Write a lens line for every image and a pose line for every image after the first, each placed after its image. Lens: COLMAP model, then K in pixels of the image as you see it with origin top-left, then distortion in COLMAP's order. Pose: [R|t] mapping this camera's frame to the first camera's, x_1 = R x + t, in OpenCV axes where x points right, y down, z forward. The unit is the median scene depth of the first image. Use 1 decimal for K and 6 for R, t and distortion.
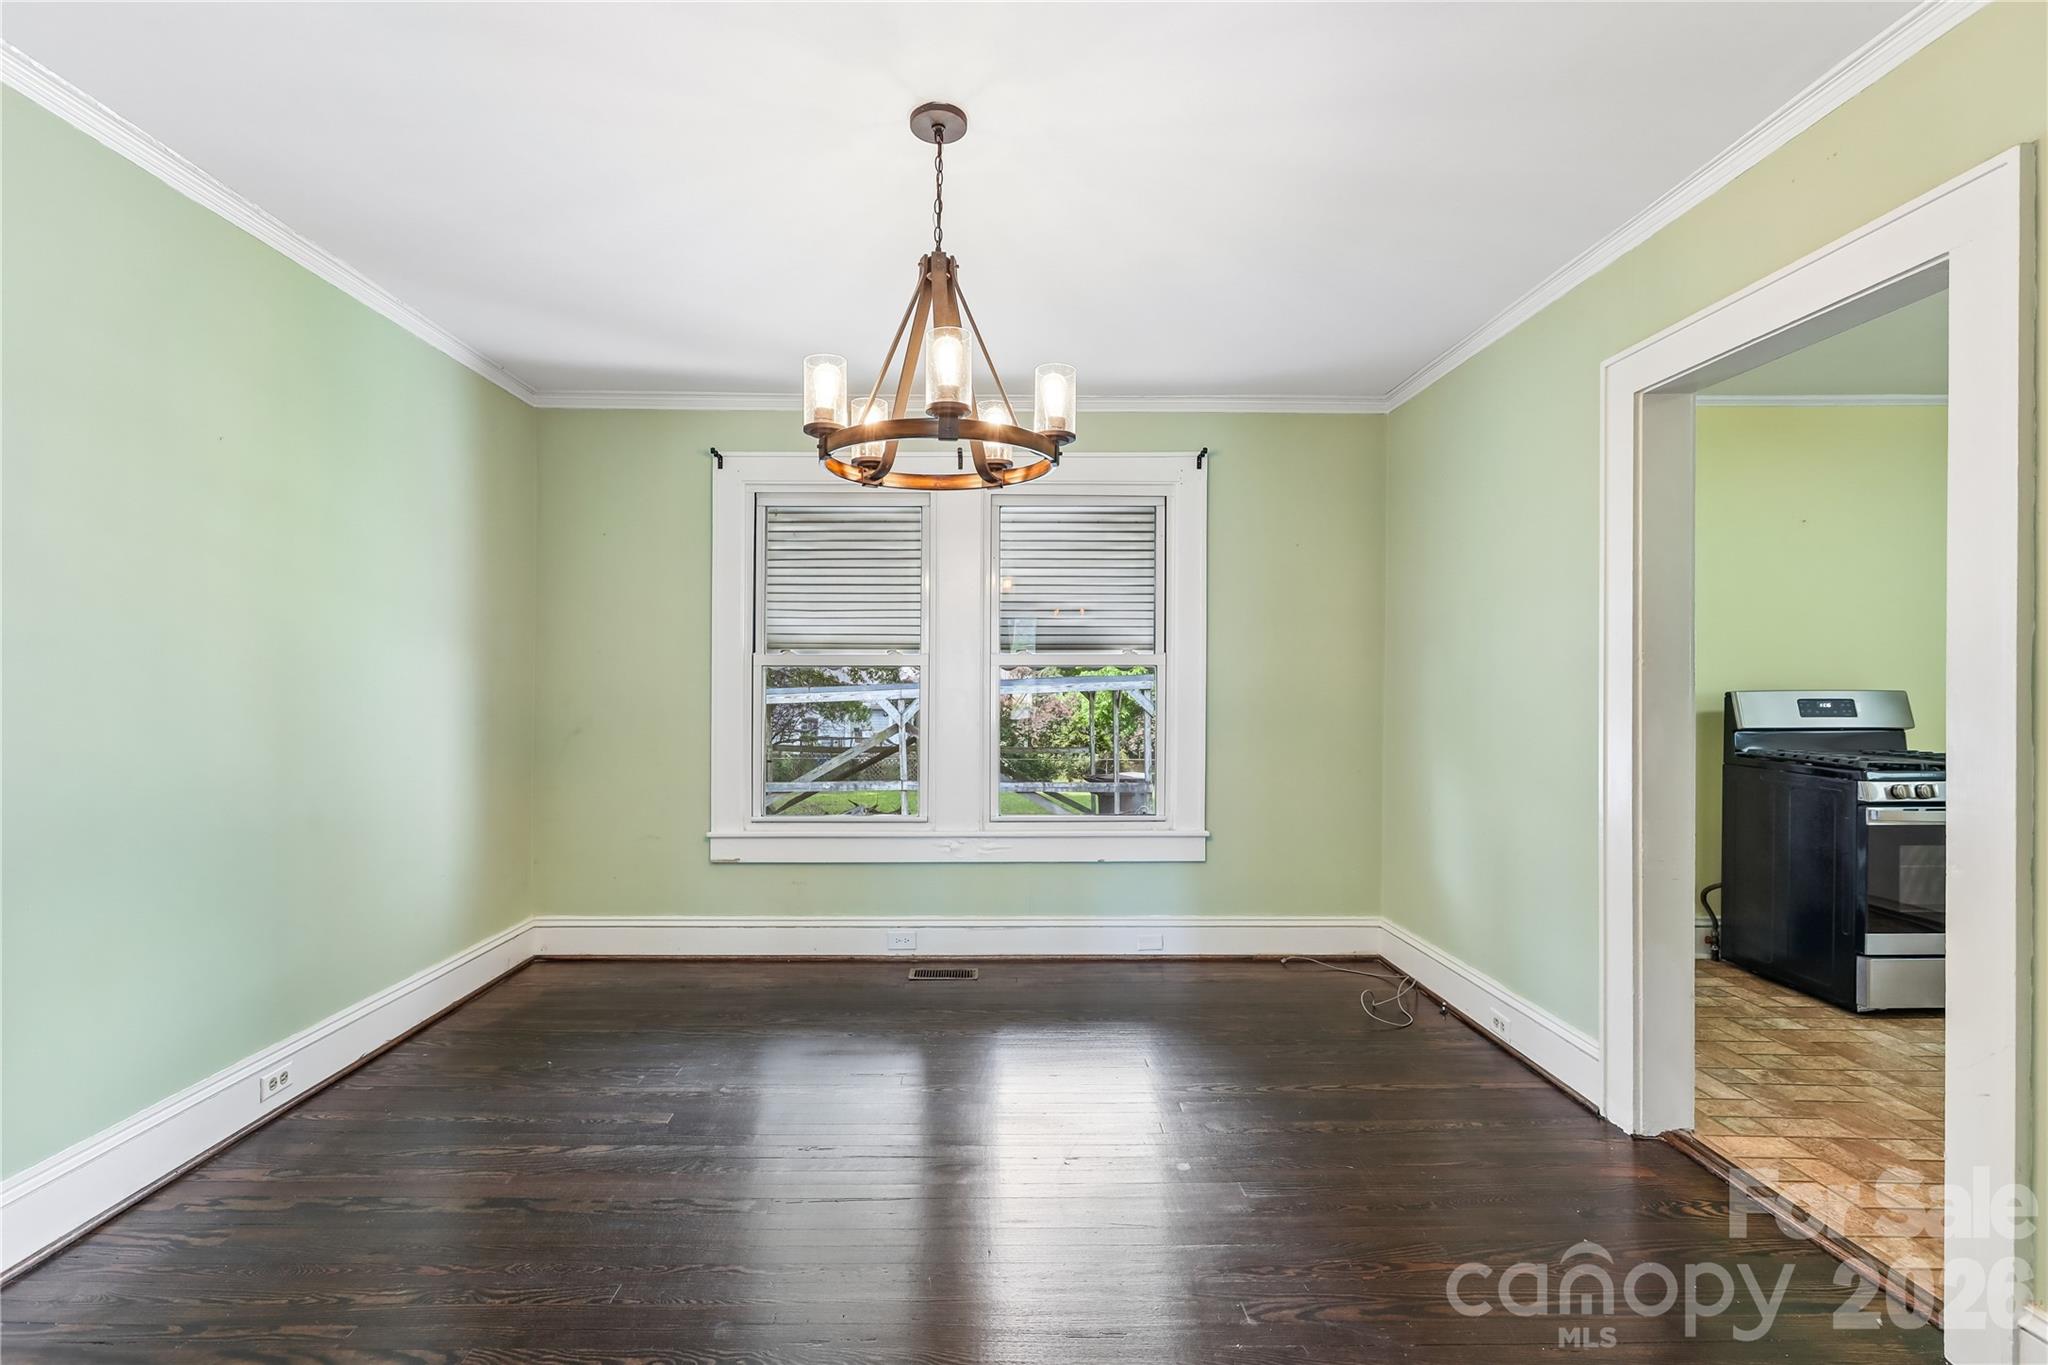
lens RADIAL K [[924.9, 0, 982.3], [0, 924.9, 687.8], [0, 0, 1]] dist [-0.007898, 0.007962]
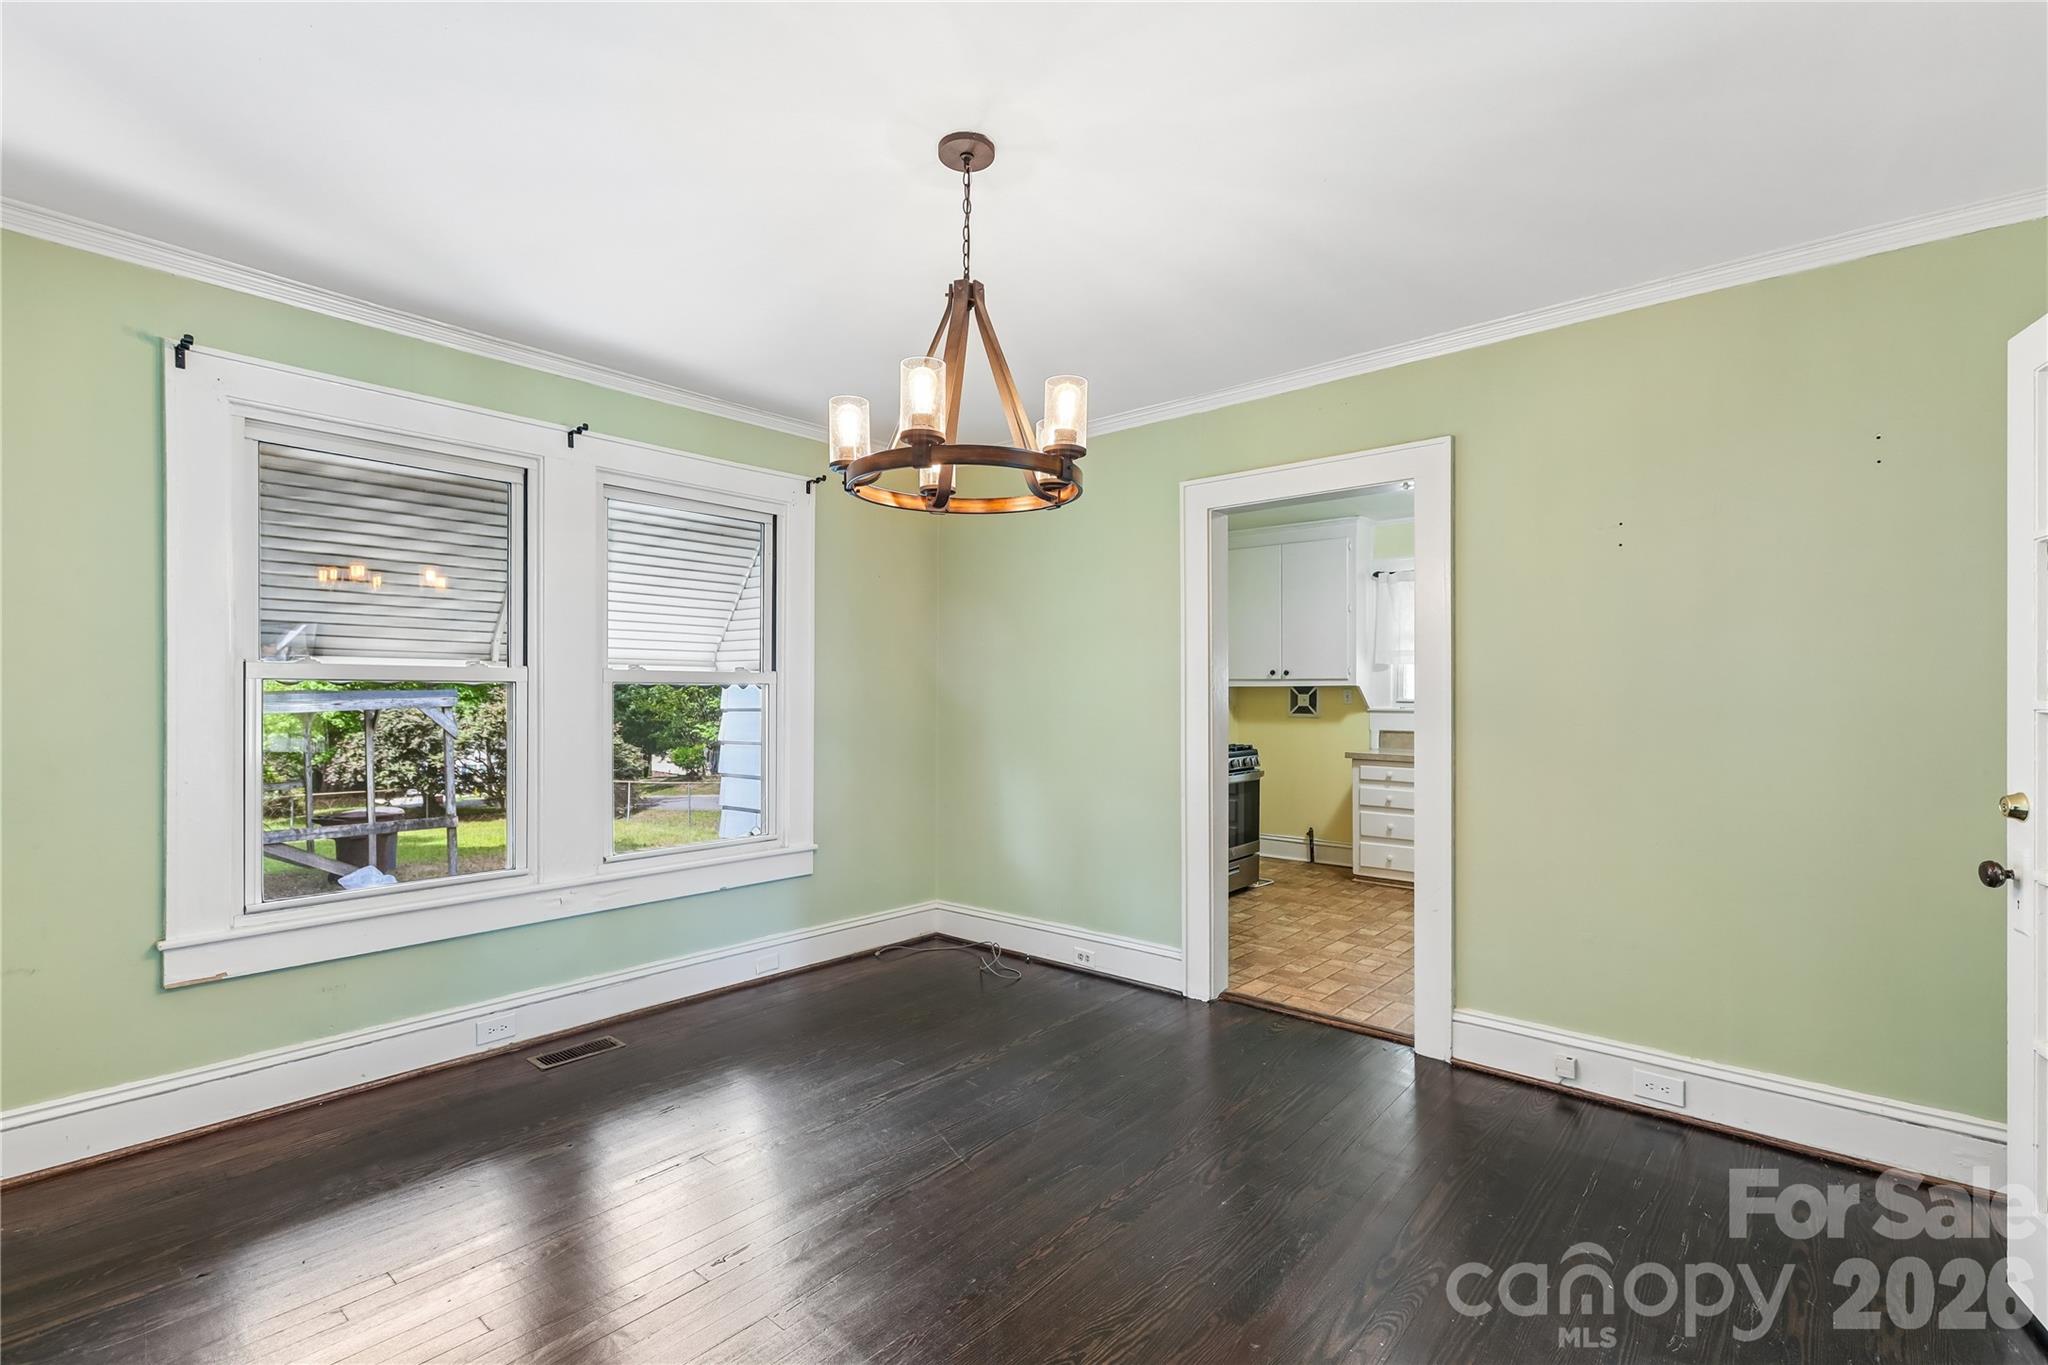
lens RADIAL K [[924.9, 0, 1022.1], [0, 924.9, 702.9], [0, 0, 1]] dist [-0.007898, 0.007962]
pose [[0.657083, -0.004669, 0.753804, -0.403609], [0.004512, 0.999987, 0.002261, -0.004933], [-0.753805, 0.001916, 0.657095, 0.152184]]
